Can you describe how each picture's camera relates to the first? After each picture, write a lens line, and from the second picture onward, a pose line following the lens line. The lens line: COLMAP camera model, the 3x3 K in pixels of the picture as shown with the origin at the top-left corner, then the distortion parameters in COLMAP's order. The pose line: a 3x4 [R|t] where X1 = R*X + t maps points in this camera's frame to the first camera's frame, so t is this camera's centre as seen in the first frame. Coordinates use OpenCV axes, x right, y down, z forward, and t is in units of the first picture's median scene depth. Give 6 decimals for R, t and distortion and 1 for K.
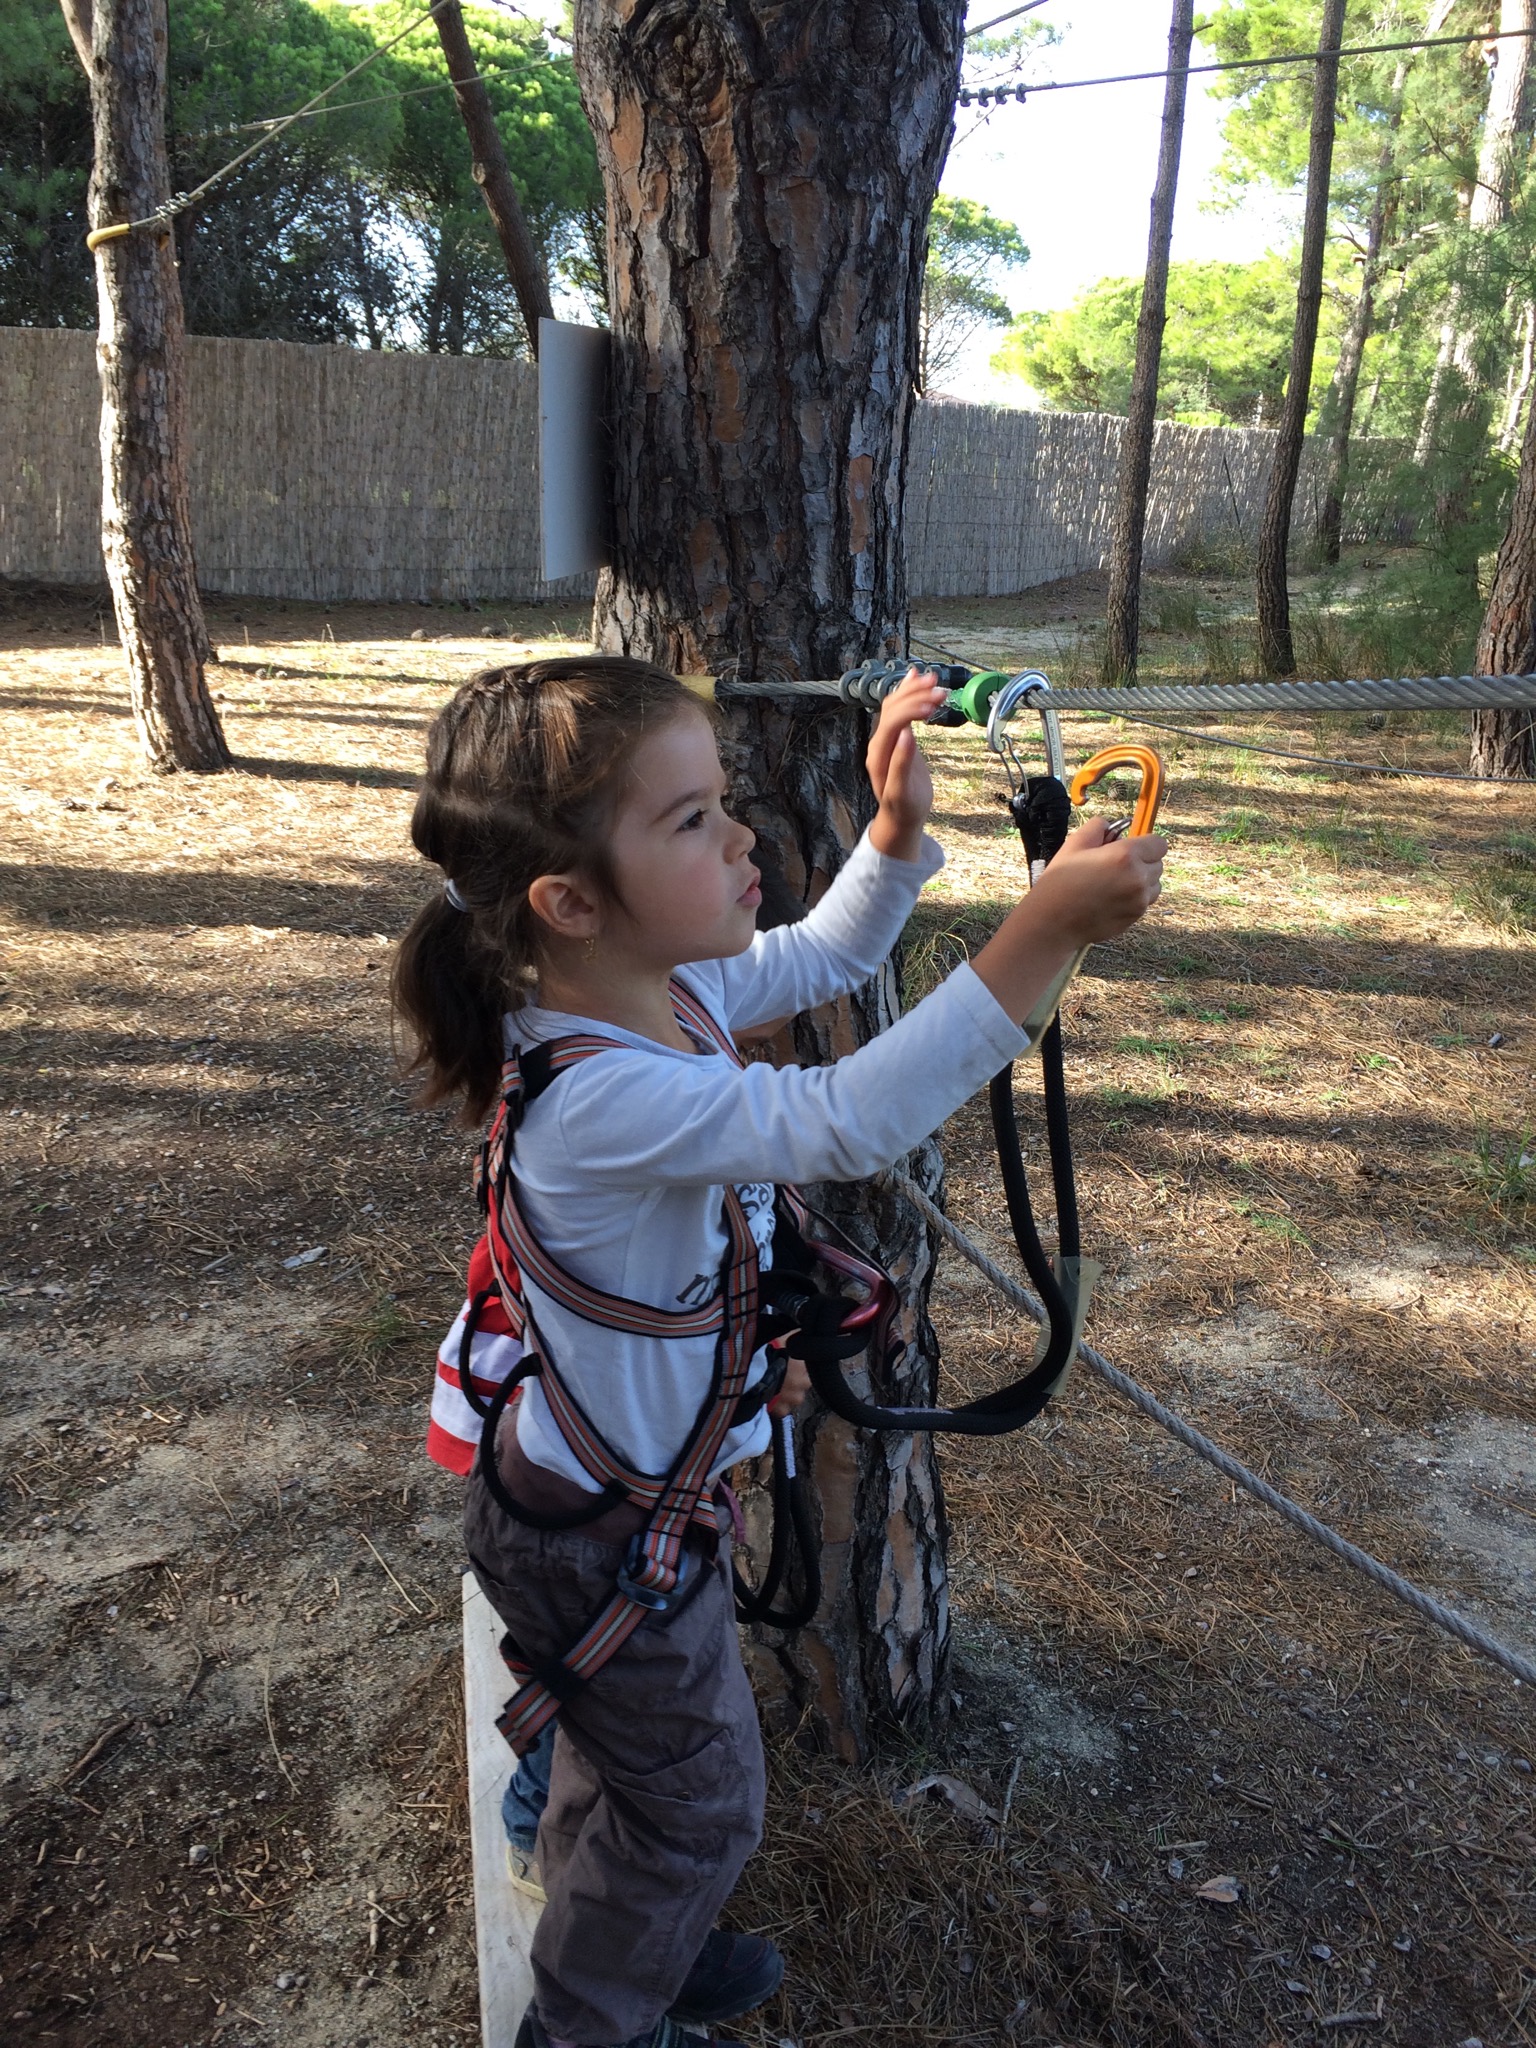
lens RADIAL K [[1782.9, 0, 783.1], [0, 1782.9, 1027.9], [0, 0, 1]] dist [0.096192, -0.137549]
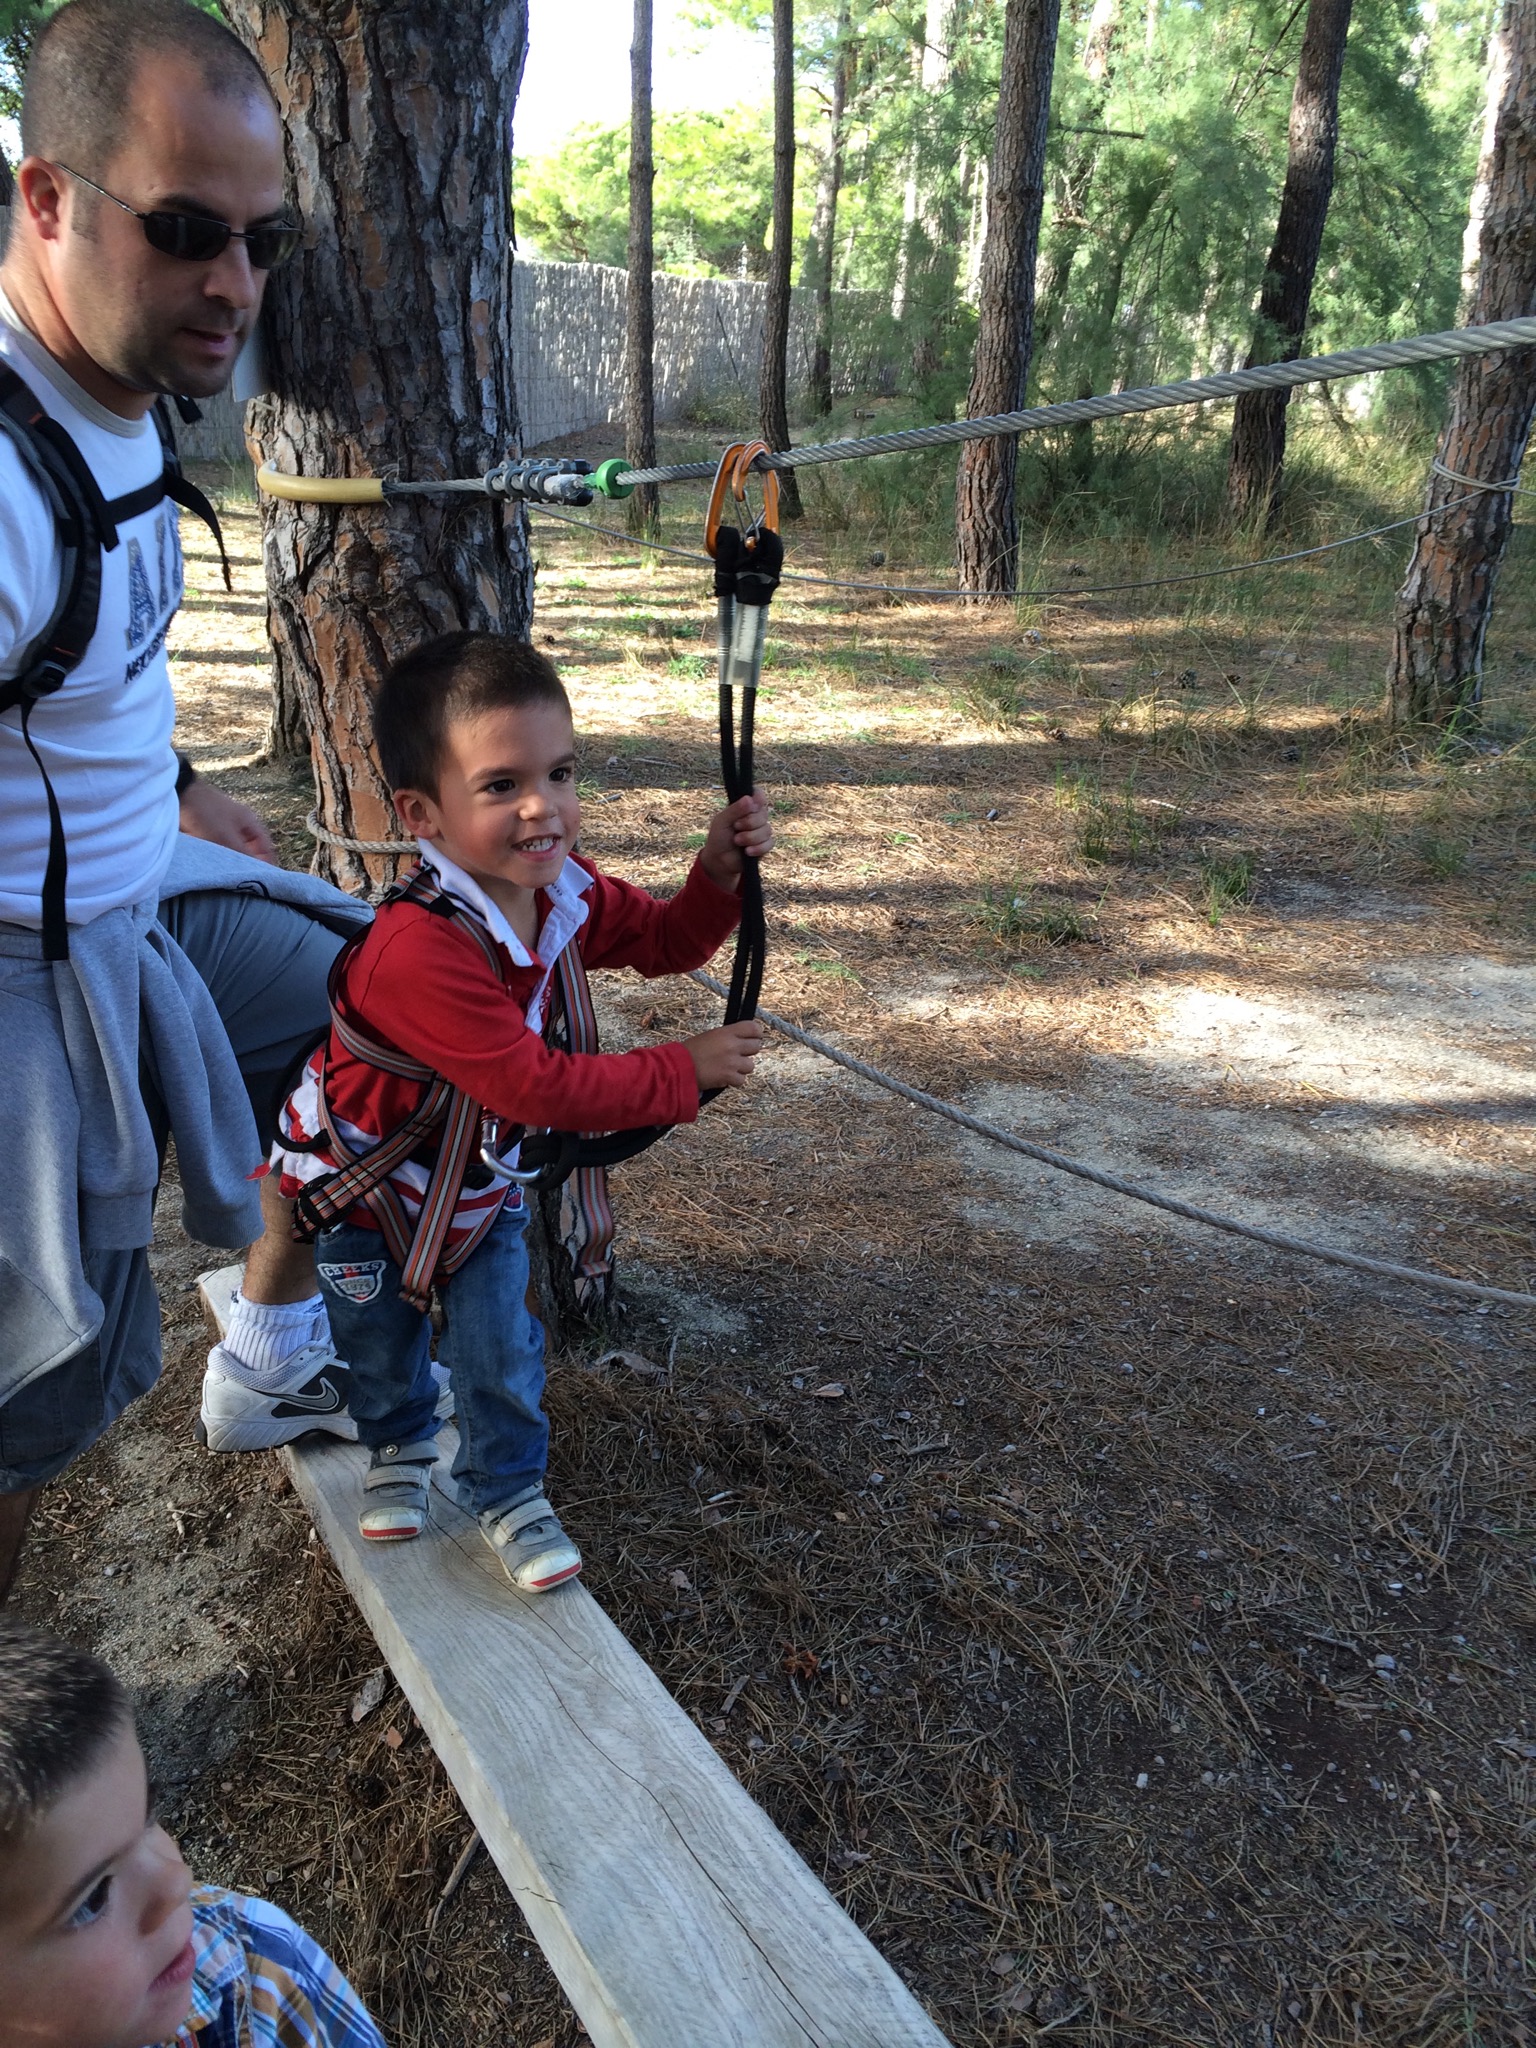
lens RADIAL K [[1782.9, 0, 783.1], [0, 1782.9, 1027.9], [0, 0, 1]] dist [0.096192, -0.137549]
pose [[0.965107, -0.100776, 0.241685, -0.056007], [0.083155, 0.993152, 0.082057, 0.056132], [-0.248300, -0.059097, 0.966879, -0.170037]]
